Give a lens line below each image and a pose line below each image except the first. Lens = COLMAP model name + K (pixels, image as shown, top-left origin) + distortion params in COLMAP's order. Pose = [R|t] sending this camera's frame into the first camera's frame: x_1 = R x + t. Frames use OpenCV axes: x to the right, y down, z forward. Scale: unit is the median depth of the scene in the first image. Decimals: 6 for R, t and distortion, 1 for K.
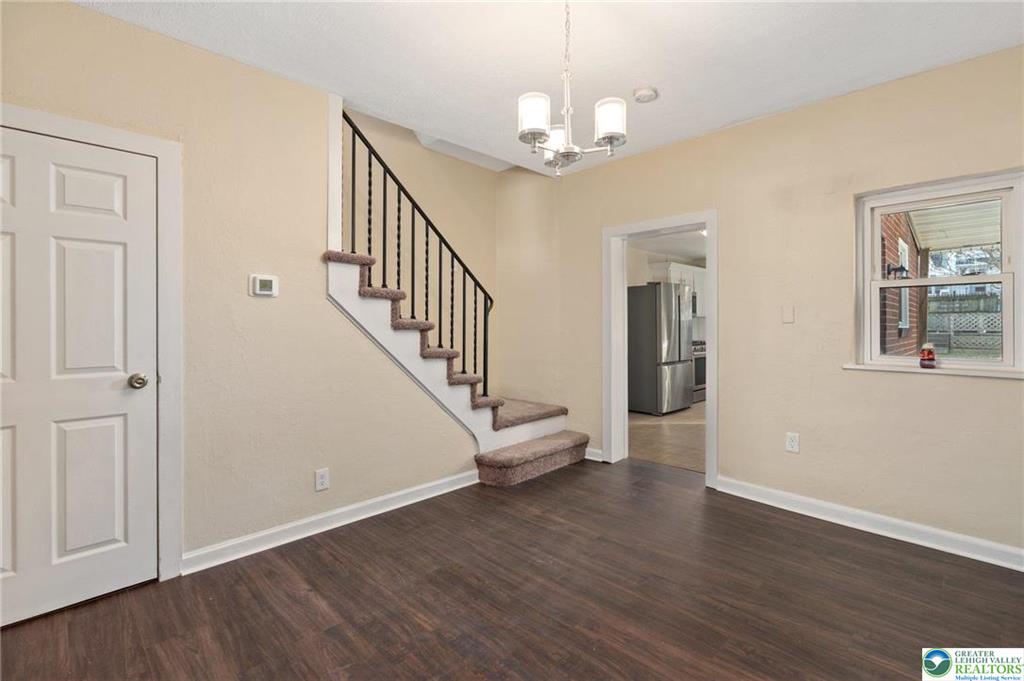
lens RADIAL K [[460.6, 0, 518.8], [0, 460.6, 324.9], [0, 0, 1]] dist [-0.001836, -0.000004]
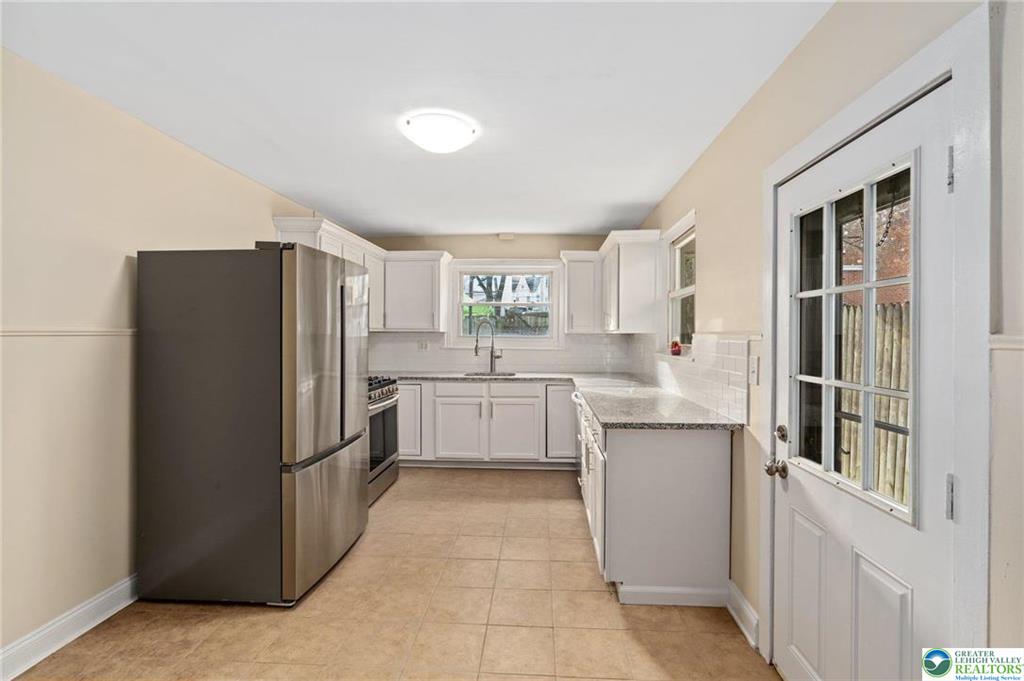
lens RADIAL K [[457.1, 0, 514.7], [0, 457.1, 336.9], [0, 0, 1]] dist [-0.003755, 0.000355]
pose [[0.746109, 0.004032, 0.665811, 0.422772], [-0.011603, 0.999909, 0.006947, -0.050734], [-0.665722, -0.012908, 0.746088, 1.316360]]
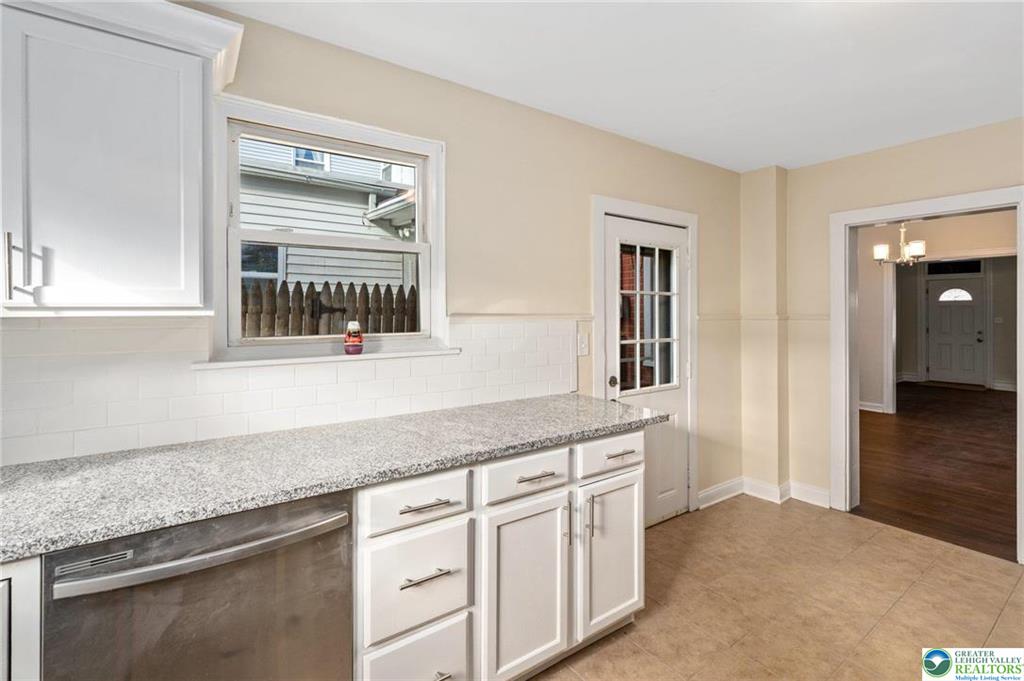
lens RADIAL K [[468.7, 0, 520.4], [0, 468.7, 313.8], [0, 0, 1]] dist [-0.002919, 0.000378]
pose [[-0.987097, 0.002931, 0.160095, 1.153027], [0.002433, 0.999992, -0.003305, -0.056084], [-0.160103, -0.002872, -0.987096, 2.540159]]
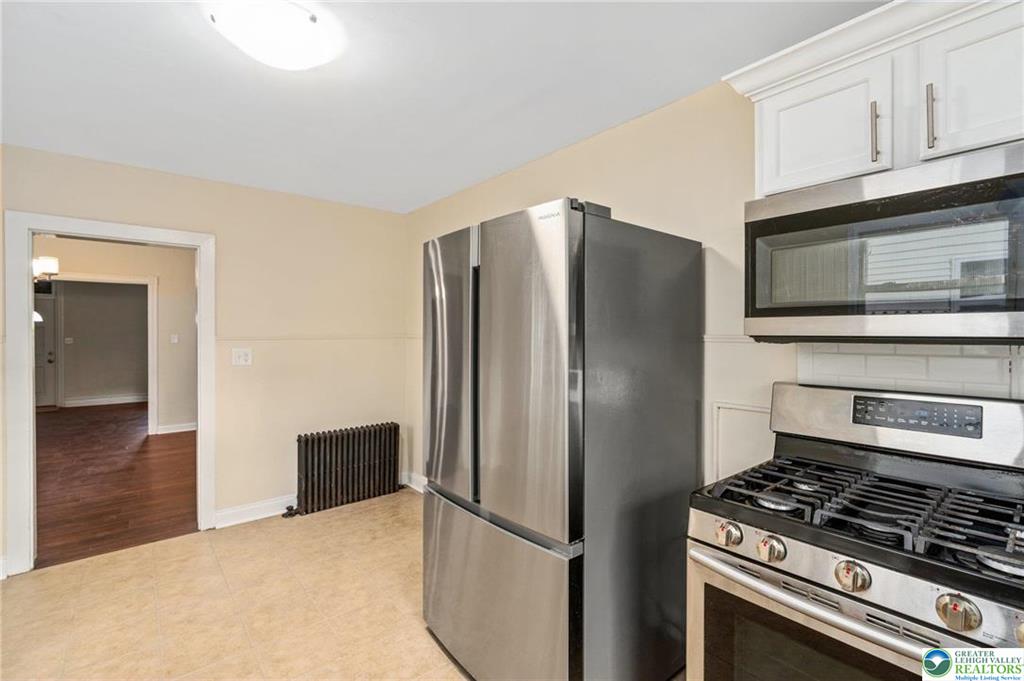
lens RADIAL K [[457.1, 0, 514.7], [0, 457.1, 336.9], [0, 0, 1]] dist [-0.003755, 0.000355]
pose [[-0.091423, 0.013690, -0.995718, 1.390416], [0.008812, 0.999877, 0.012938, -0.057965], [0.995773, -0.007592, -0.091532, 2.361031]]
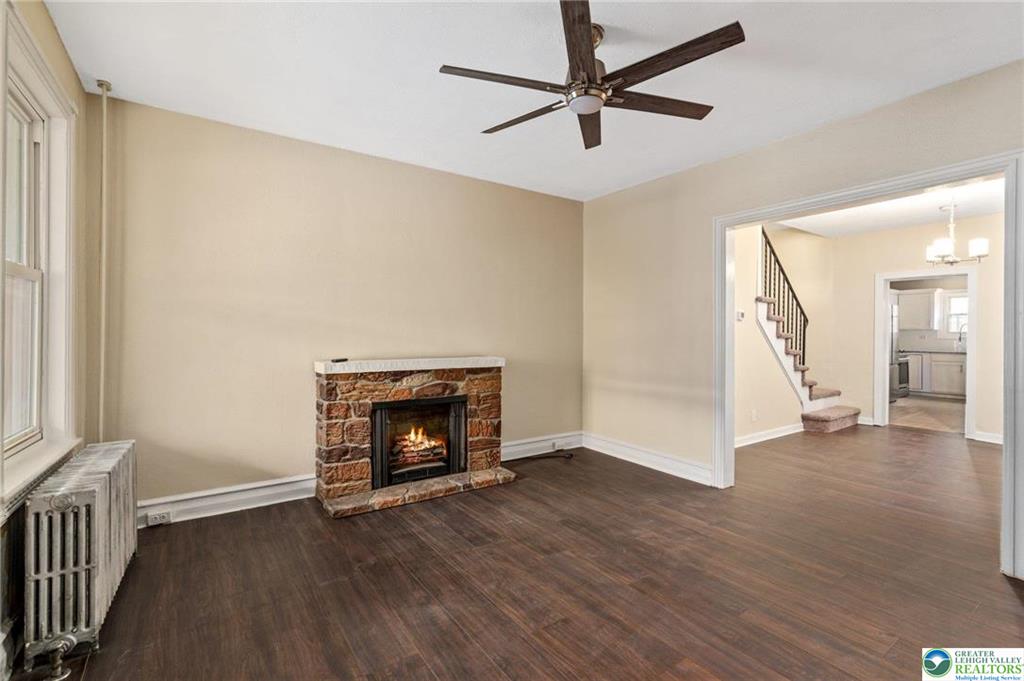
lens RADIAL K [[457.1, 0, 514.7], [0, 457.1, 336.9], [0, 0, 1]] dist [-0.003755, 0.000355]
pose [[0.983305, 0.012233, -0.181555, -1.043227], [-0.010647, 0.999896, 0.009706, -0.000590], [0.181655, -0.007611, 0.983333, -1.030002]]
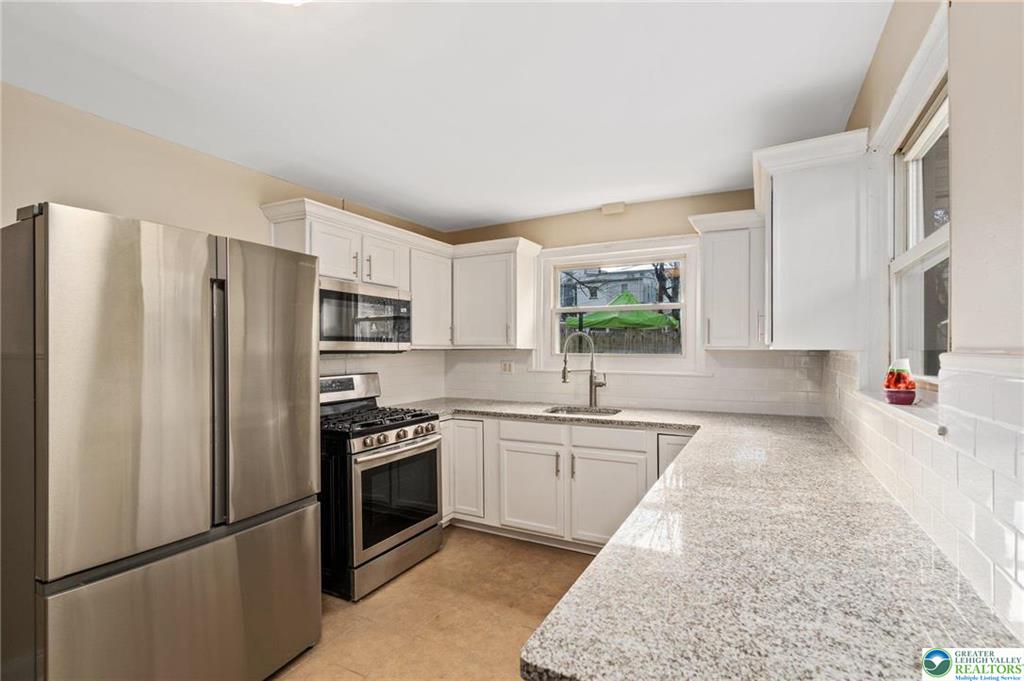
lens RADIAL K [[464.2, 0, 517.7], [0, 464.2, 349.8], [0, 0, 1]] dist [-0.002390, 0.000110]
pose [[0.955472, 0.002505, 0.295072, 0.979757], [-0.004394, 0.999974, 0.005738, -0.059363], [-0.295050, -0.006779, 0.955458, 1.563635]]
